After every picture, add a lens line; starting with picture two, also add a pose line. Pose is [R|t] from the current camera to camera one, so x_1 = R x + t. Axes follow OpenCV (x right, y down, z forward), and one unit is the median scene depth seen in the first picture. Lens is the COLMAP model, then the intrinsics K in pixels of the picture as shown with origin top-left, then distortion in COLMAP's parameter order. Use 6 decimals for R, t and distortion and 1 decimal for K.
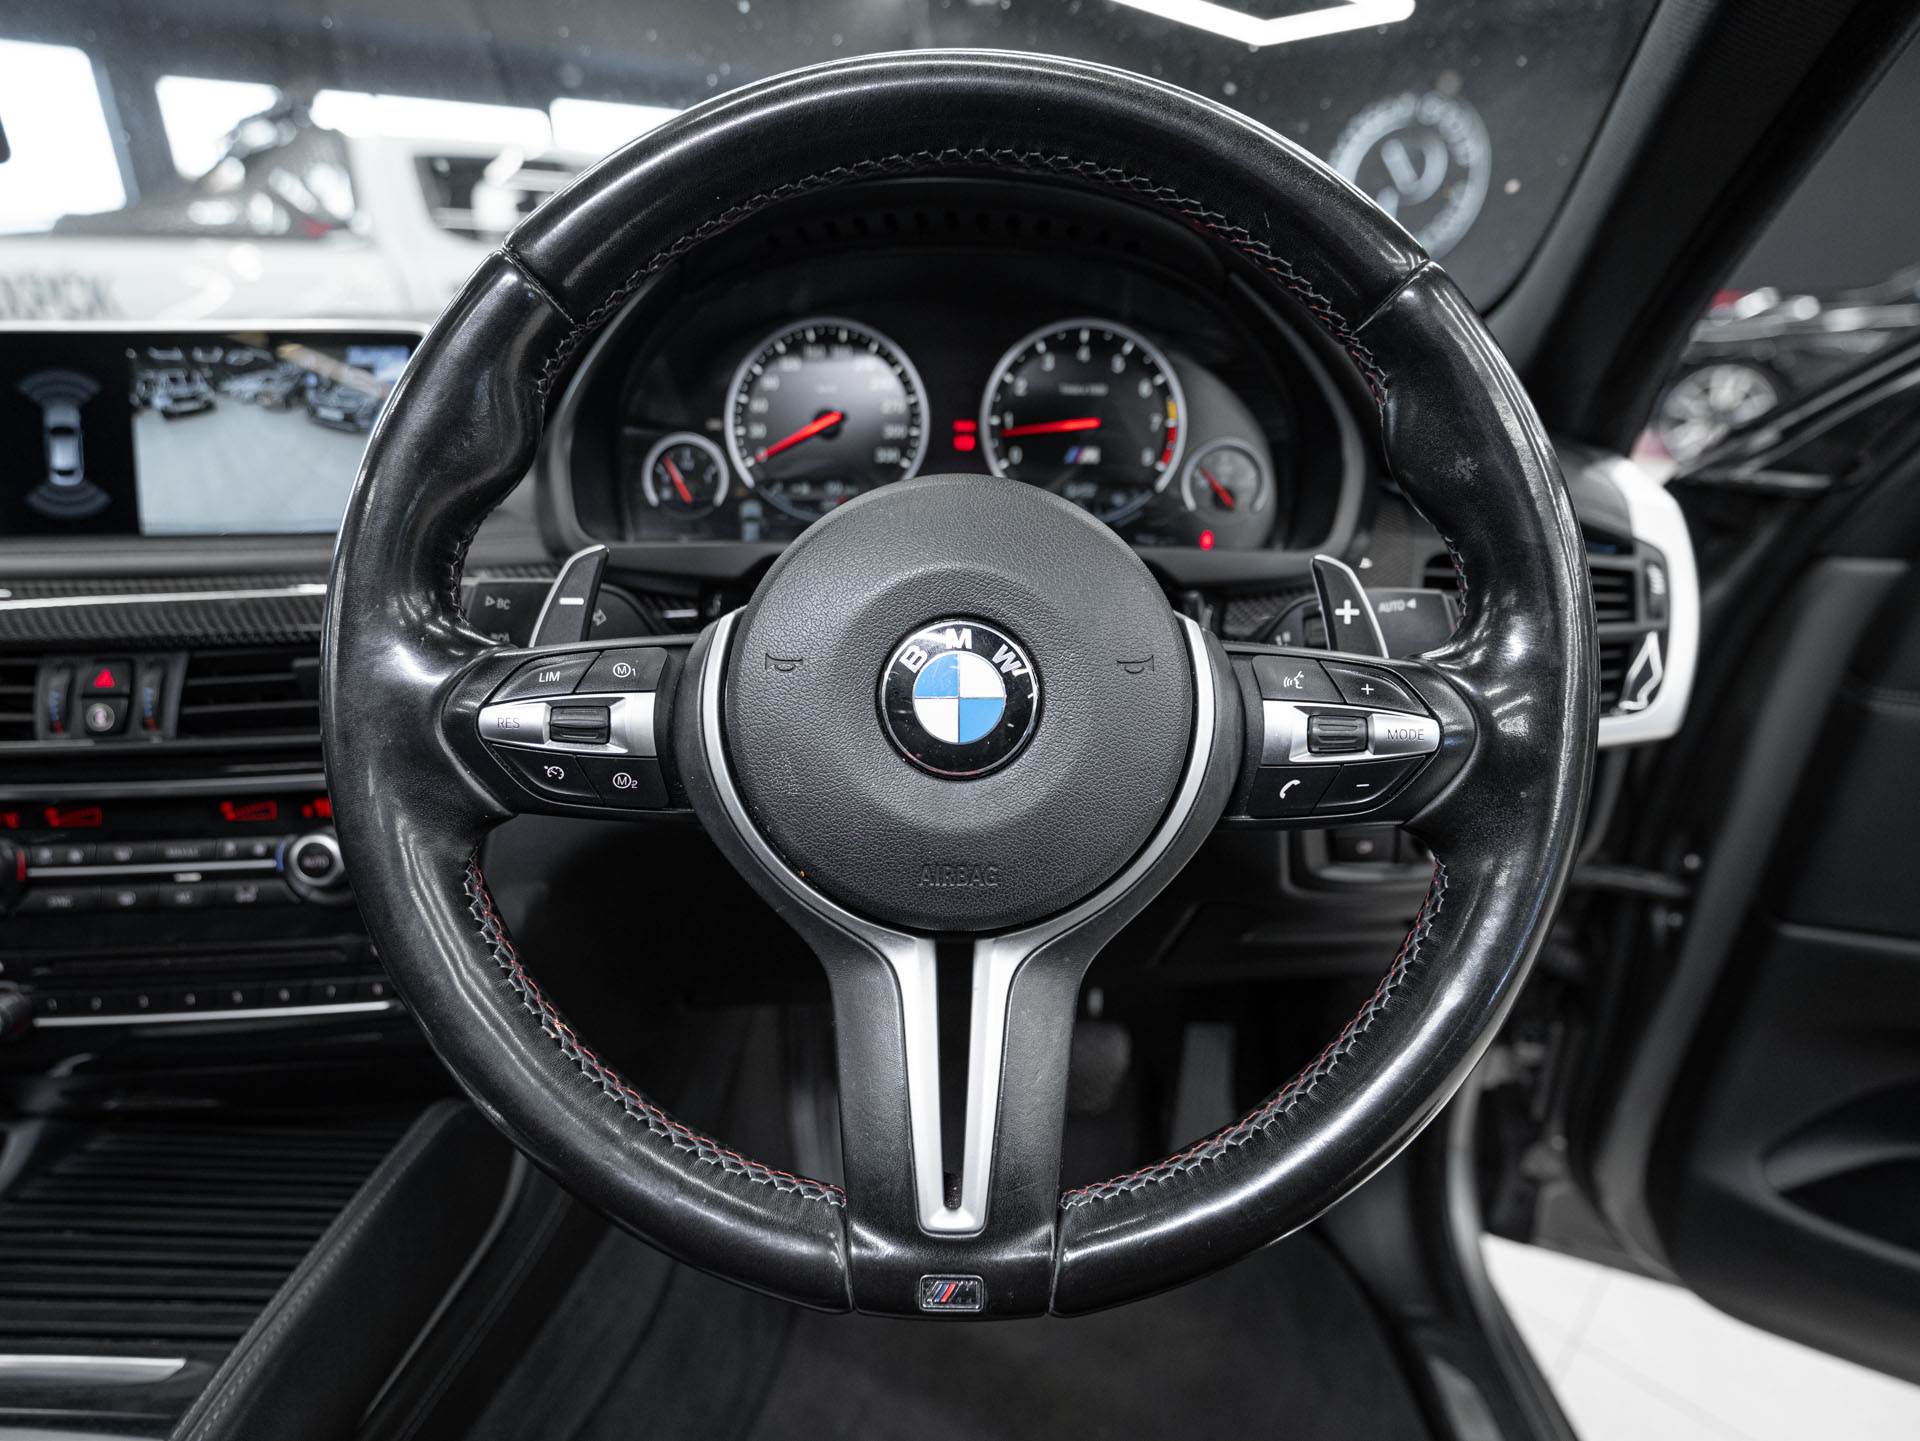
lens RADIAL K [[1061.7, 0, 947.8], [0, 1061.7, 710.9], [0, 0, 1]] dist [-0.044987, 0.007138]
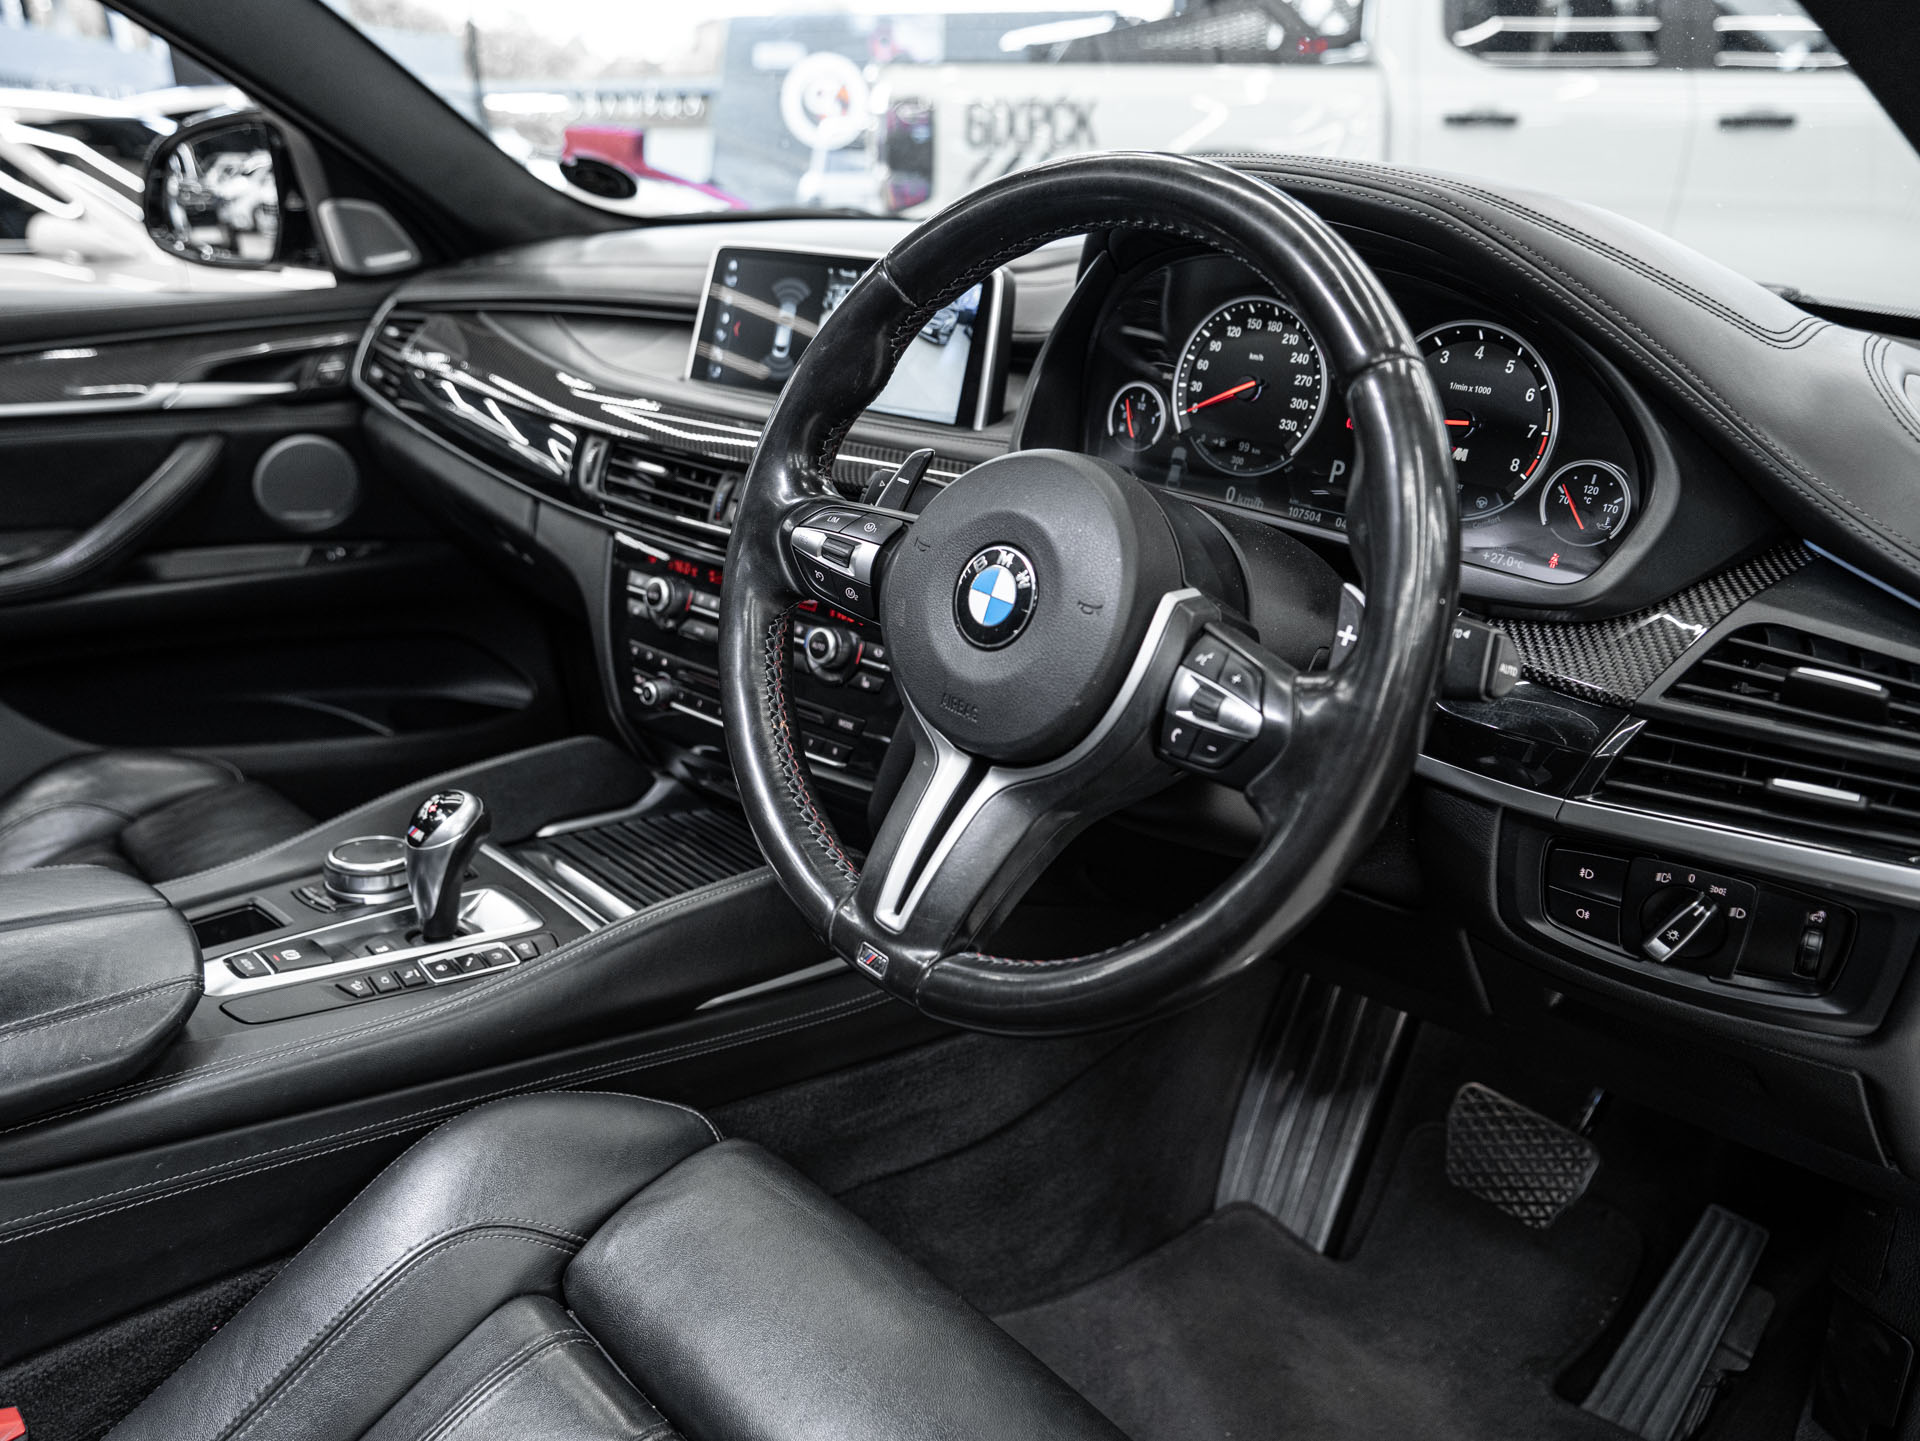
lens RADIAL K [[1449.1, 0, 973.1], [0, 1449.1, 714.8], [0, 0, 1]] dist [-0.026663, 0.067557]
pose [[0.718284, 0.274704, -0.639223, 0.759278], [-0.259981, 0.958174, 0.119636, -0.050928], [0.645351, 0.080253, 0.759659, -0.319615]]
